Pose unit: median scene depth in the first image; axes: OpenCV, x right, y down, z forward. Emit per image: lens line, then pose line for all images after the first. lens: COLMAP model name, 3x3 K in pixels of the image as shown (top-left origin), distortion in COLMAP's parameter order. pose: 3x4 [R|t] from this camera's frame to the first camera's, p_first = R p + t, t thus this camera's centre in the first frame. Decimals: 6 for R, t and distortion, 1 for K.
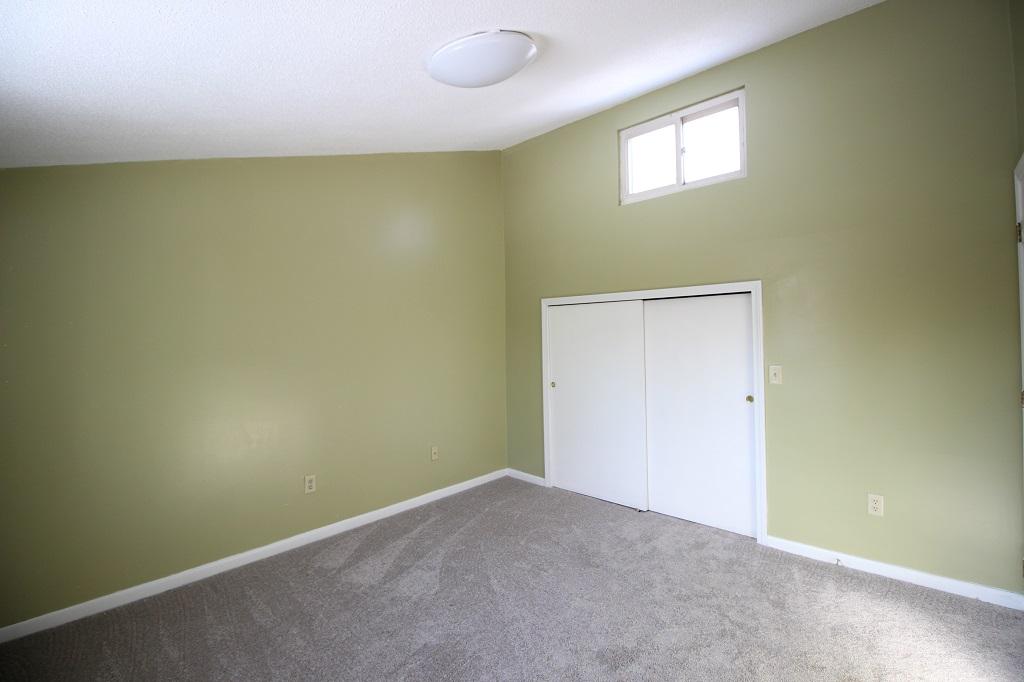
lens RADIAL K [[475.2, 0, 514.4], [0, 475.2, 334.8], [0, 0, 1]] dist [-0.003425, -0.000822]
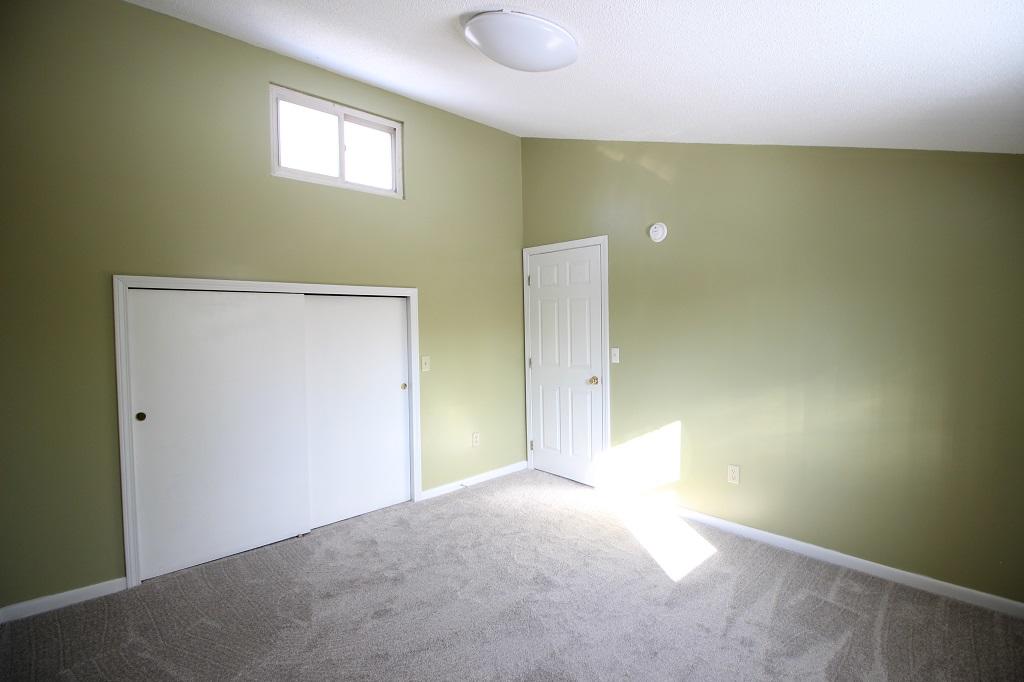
lens RADIAL K [[475.2, 0, 514.4], [0, 475.2, 343.3], [0, 0, 1]] dist [-0.003425, -0.000822]
pose [[0.068486, -0.017791, 0.997493, -0.631939], [0.019764, 0.999669, 0.016472, 0.011624], [-0.997456, 0.018586, 0.068815, 0.598753]]
